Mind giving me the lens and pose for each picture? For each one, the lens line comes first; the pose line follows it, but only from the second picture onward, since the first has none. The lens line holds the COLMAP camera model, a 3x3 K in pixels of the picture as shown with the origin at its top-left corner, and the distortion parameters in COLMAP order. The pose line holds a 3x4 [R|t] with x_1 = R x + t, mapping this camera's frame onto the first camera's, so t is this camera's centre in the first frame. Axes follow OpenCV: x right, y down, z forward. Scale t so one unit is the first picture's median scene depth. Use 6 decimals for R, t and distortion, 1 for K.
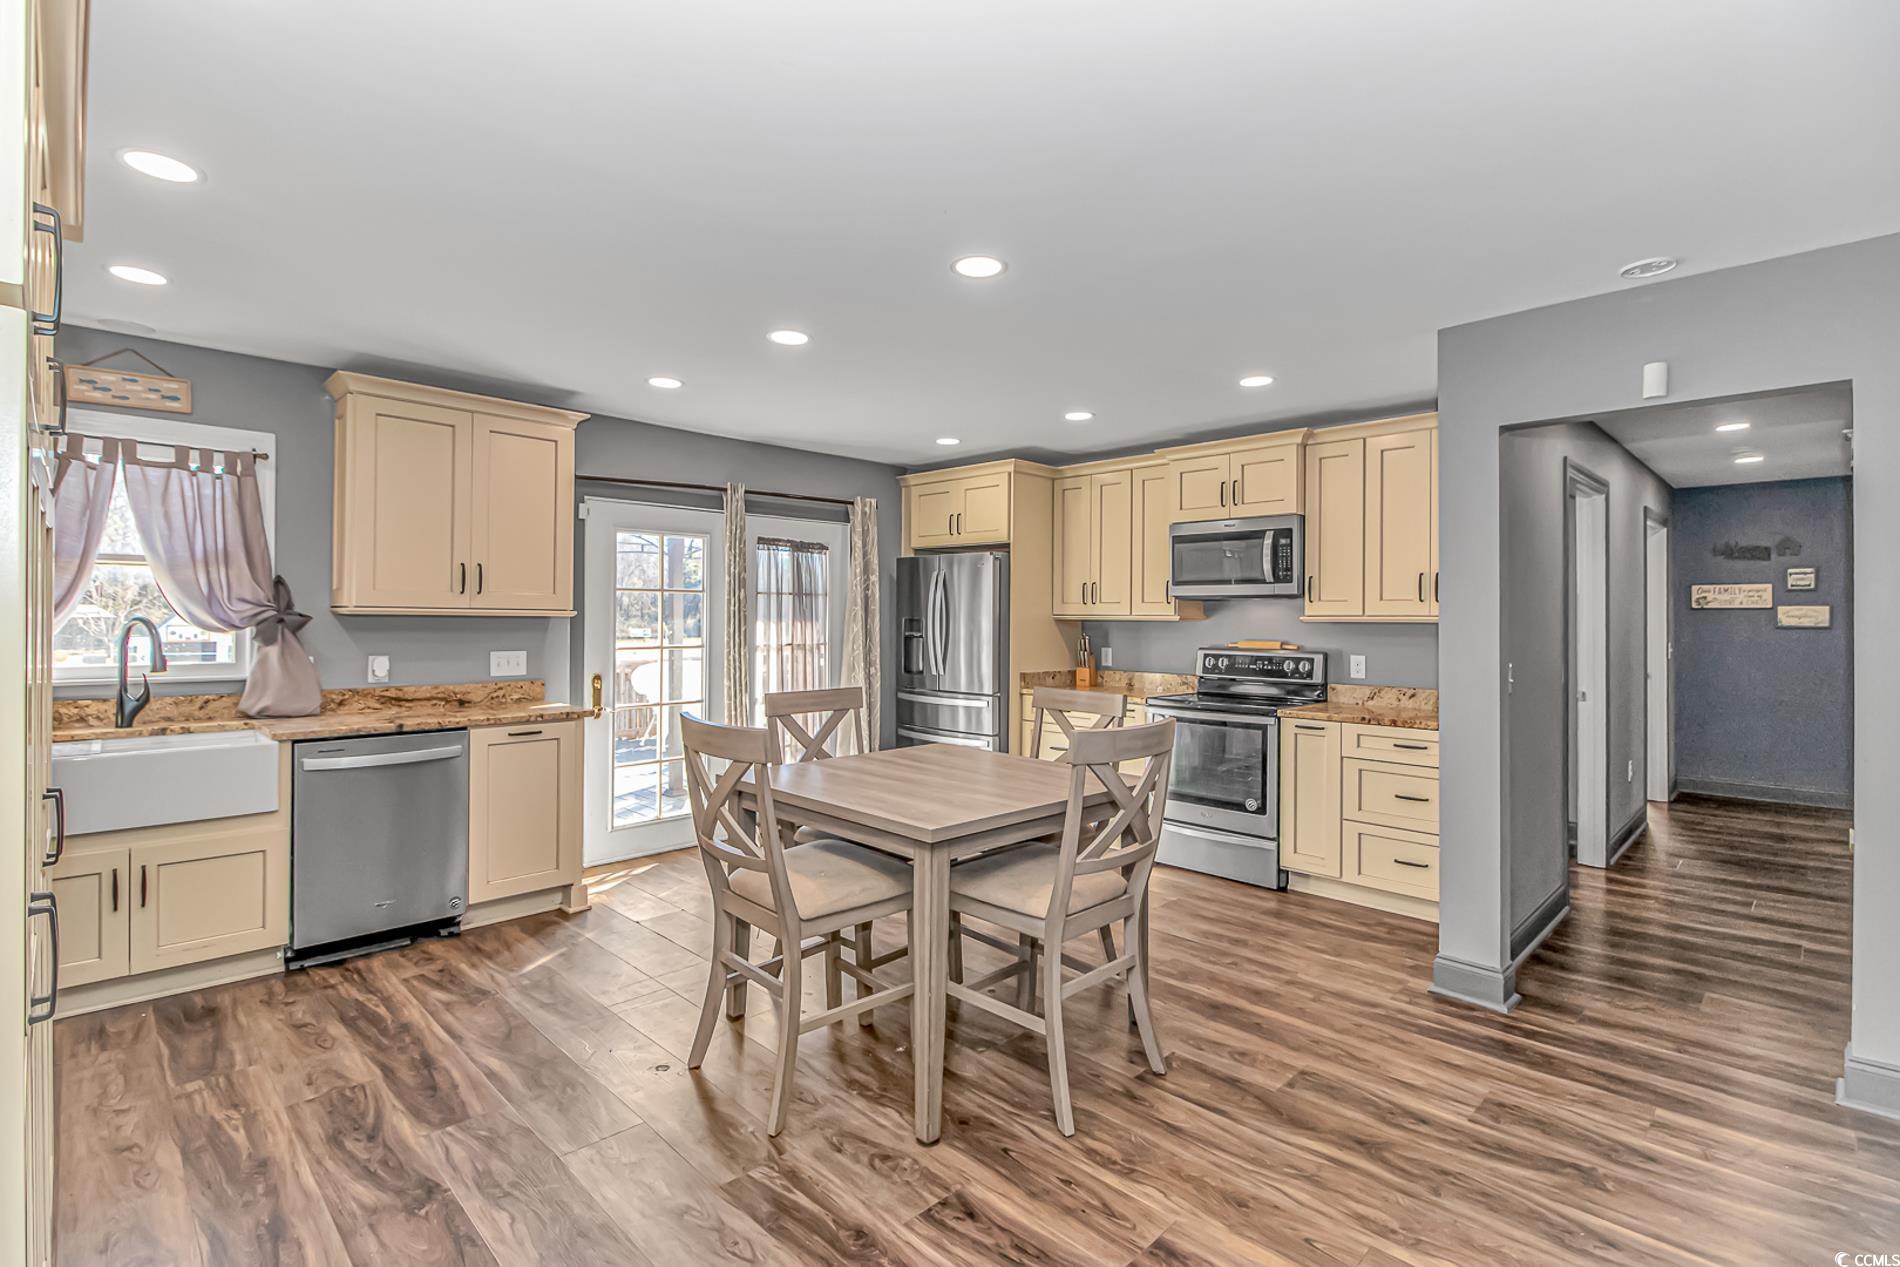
lens RADIAL K [[894.9, 0, 954.0], [0, 894.9, 615.7], [0, 0, 1]] dist [0.010735, -0.006032]
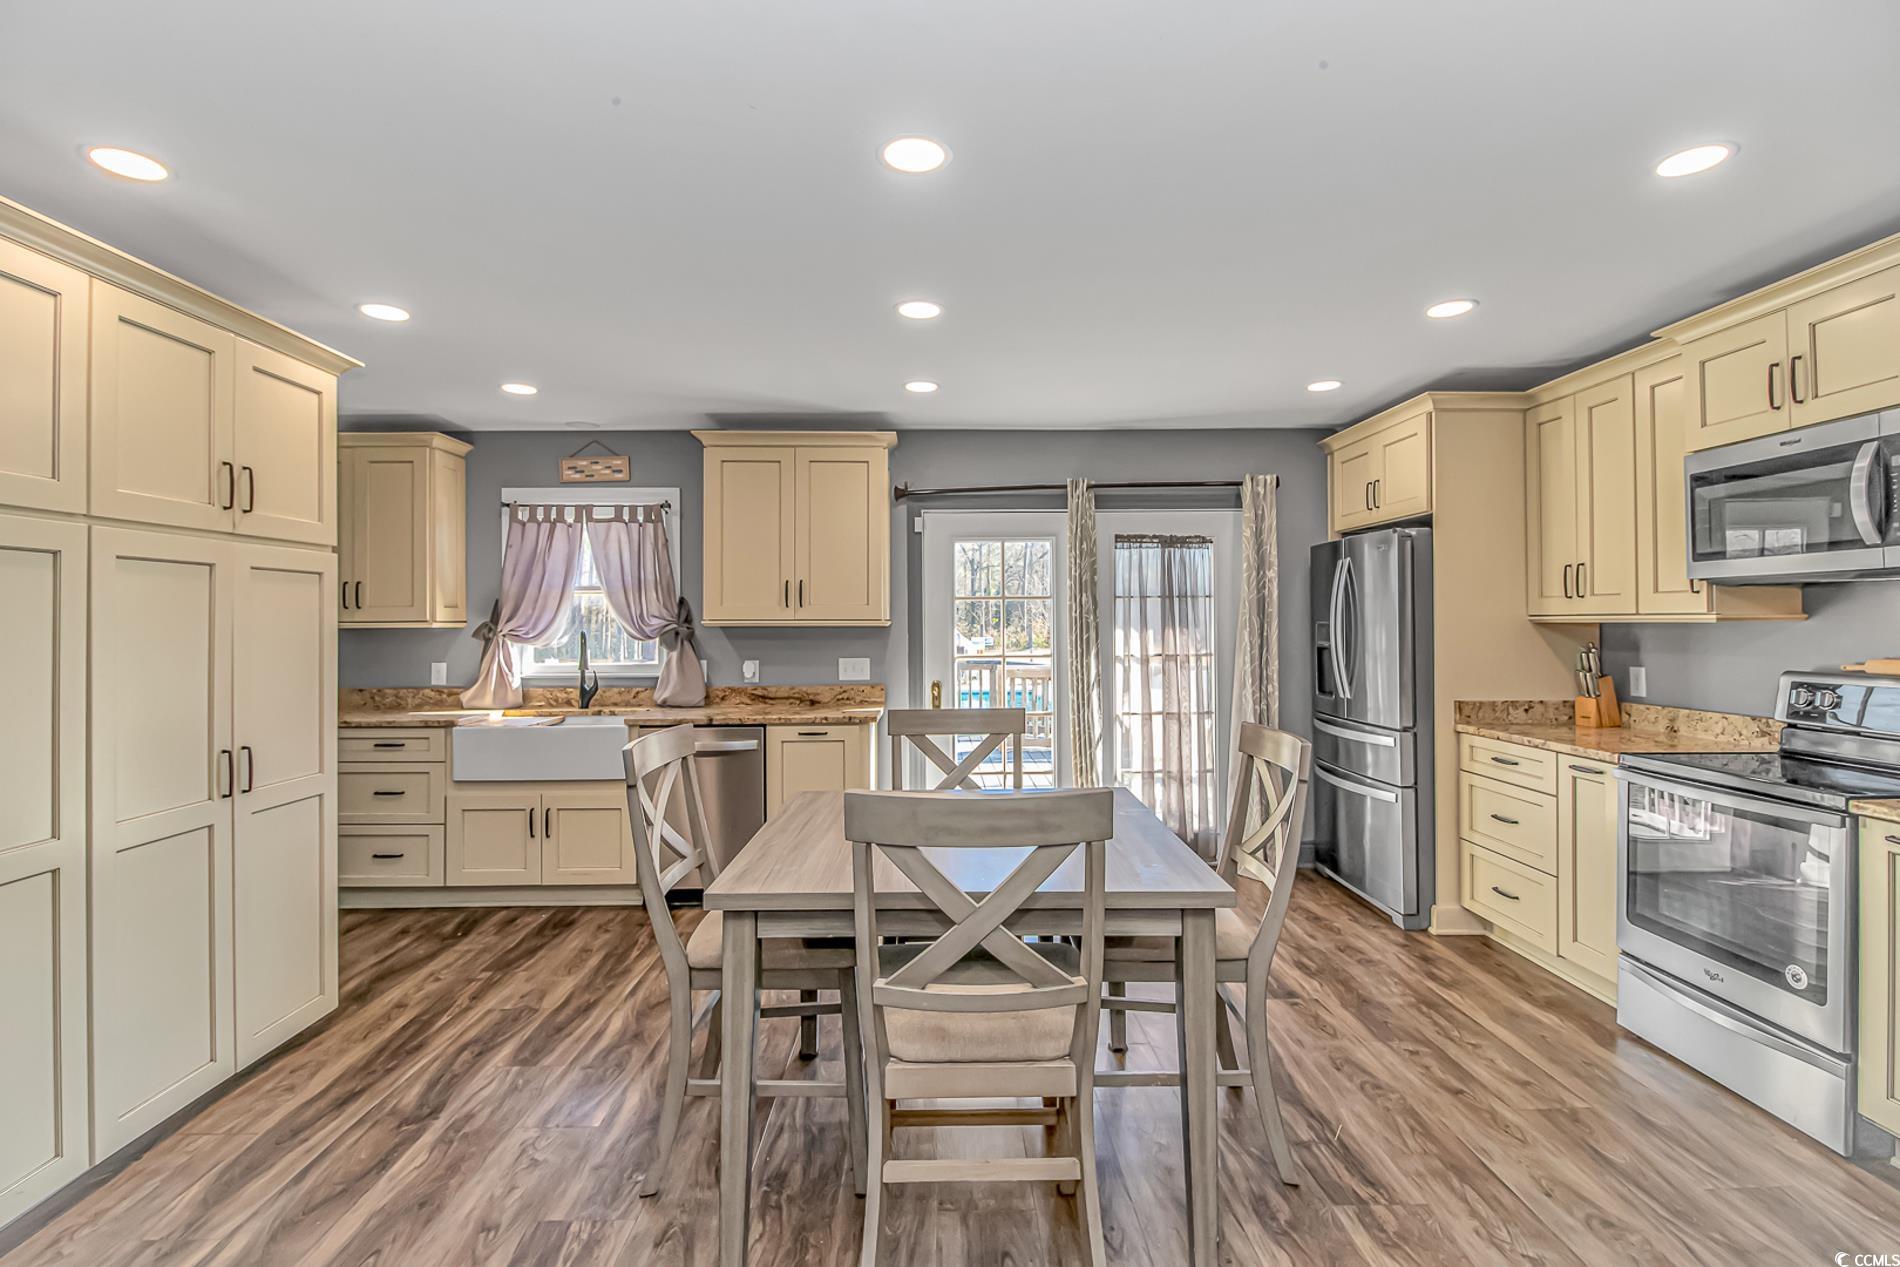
lens RADIAL K [[894.9, 0, 939.5], [0, 894.9, 614.4], [0, 0, 1]] dist [0.010735, -0.006032]
pose [[0.713522, -0.018466, -0.700389, 0.387253], [0.013091, 0.999829, -0.013025, 0.001730], [0.700510, 0.000125, 0.713642, 0.324309]]
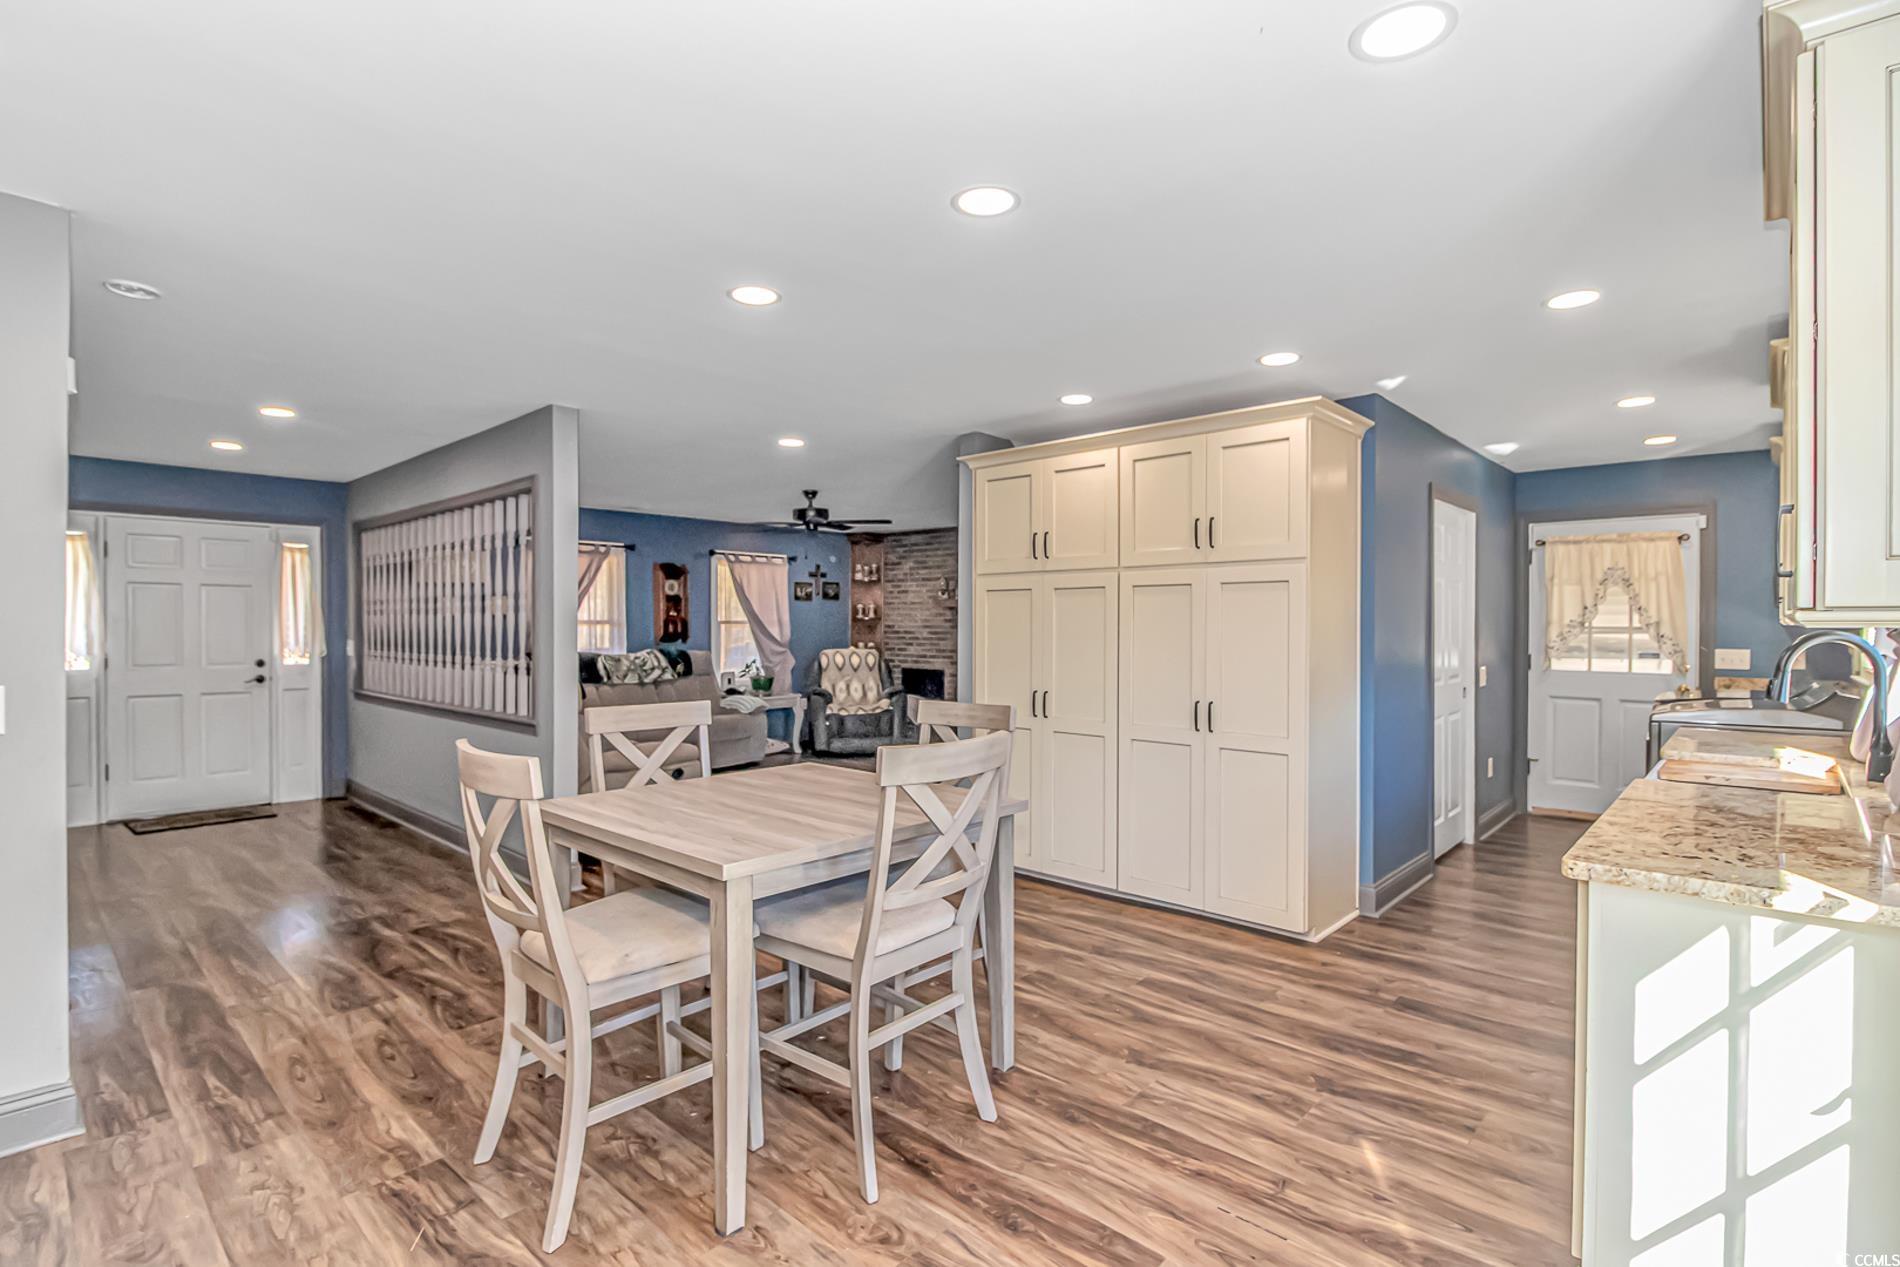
lens RADIAL K [[894.9, 0, 945.0], [0, 894.9, 631.4], [0, 0, 1]] dist [0.010735, -0.006032]
pose [[-0.999407, -0.007538, -0.033597, -0.113593], [-0.007564, 0.999971, 0.000627, 0.007055], [0.033591, 0.000881, -0.999435, 1.427462]]
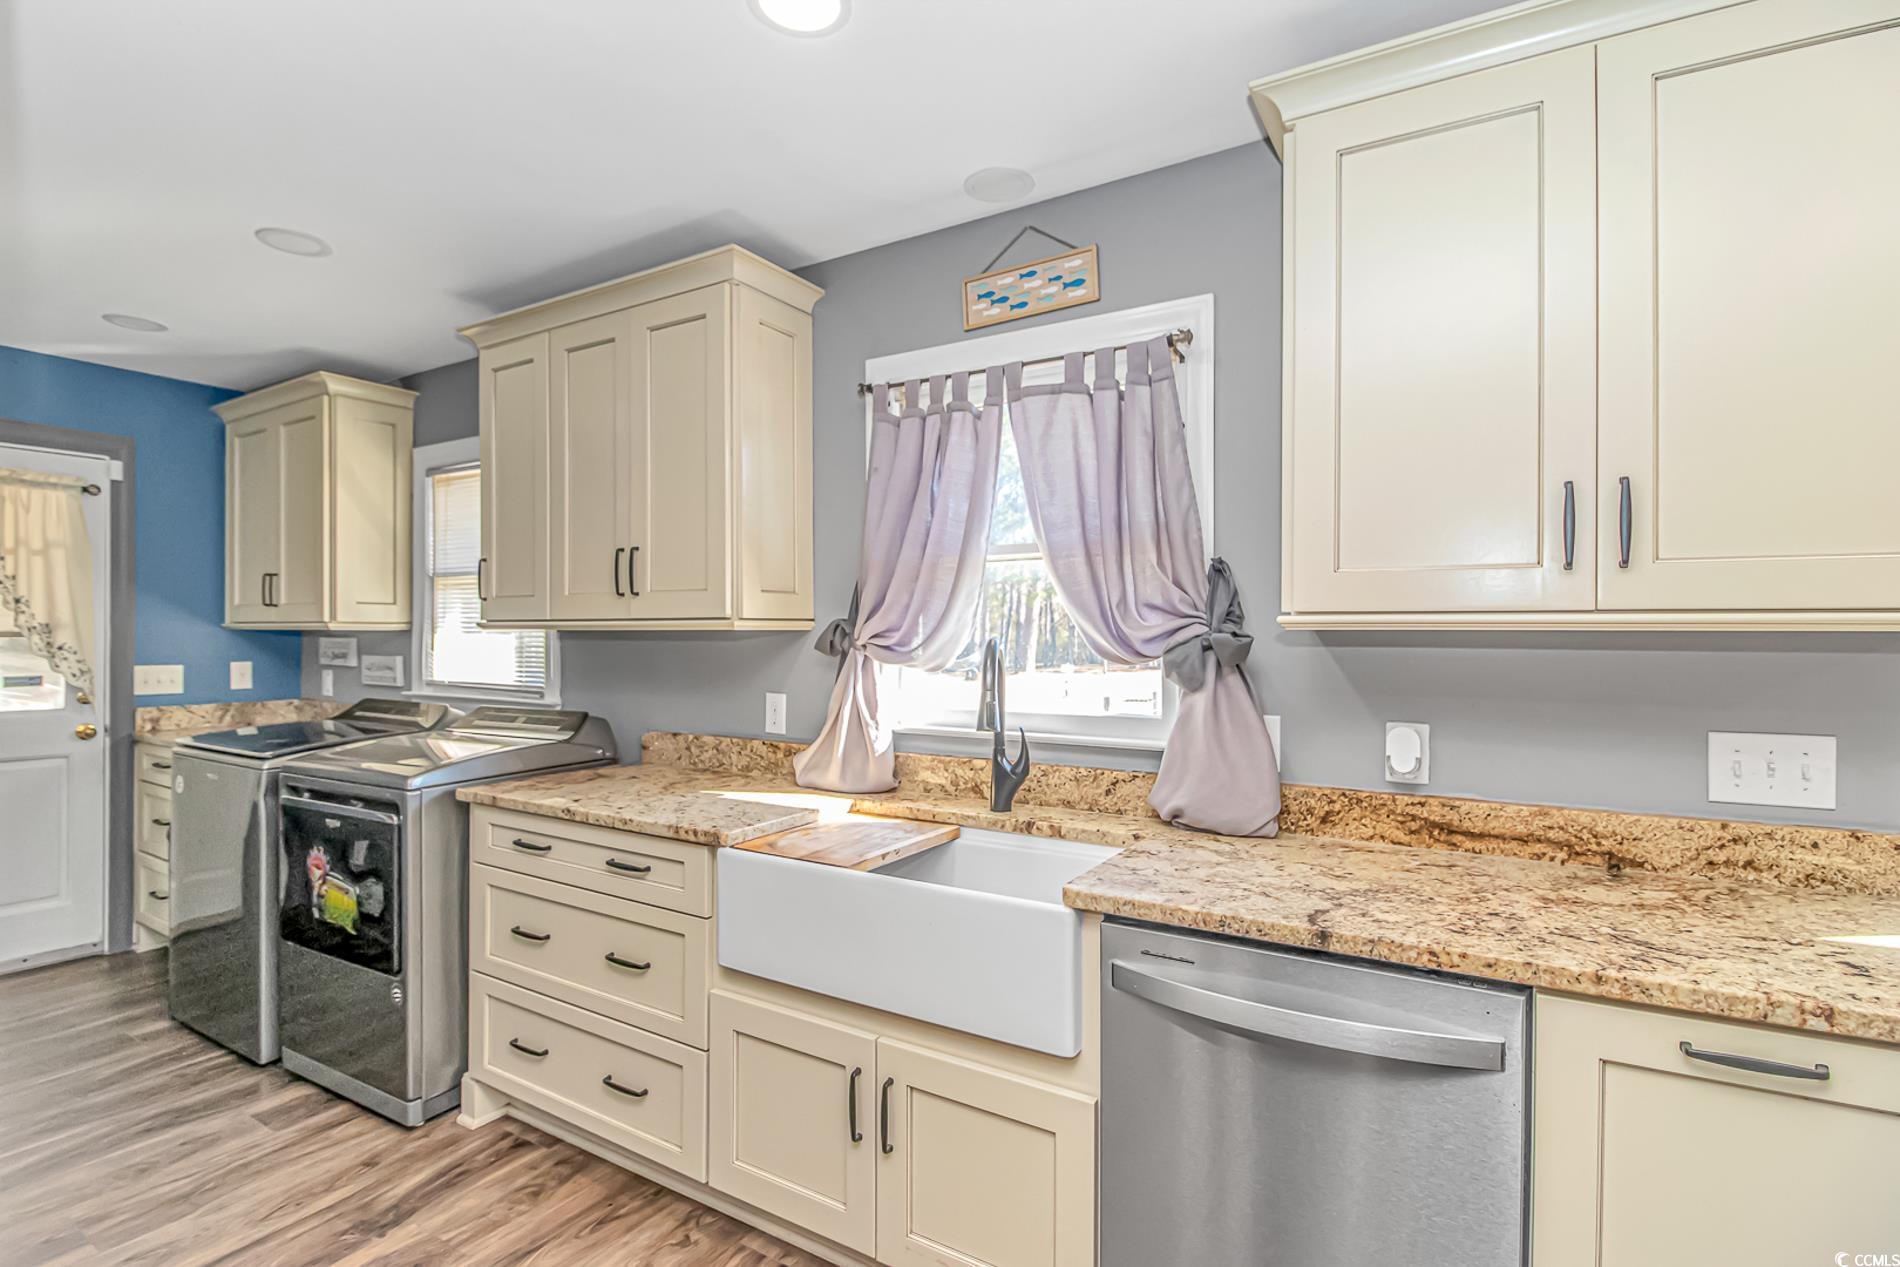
lens RADIAL K [[894.9, 0, 939.6], [0, 894.9, 628.5], [0, 0, 1]] dist [0.010735, -0.006032]
pose [[0.229634, -0.010132, -0.973224, -0.261294], [0.004305, 0.999947, -0.009394, 0.000332], [0.973268, -0.002033, 0.229665, 0.679917]]
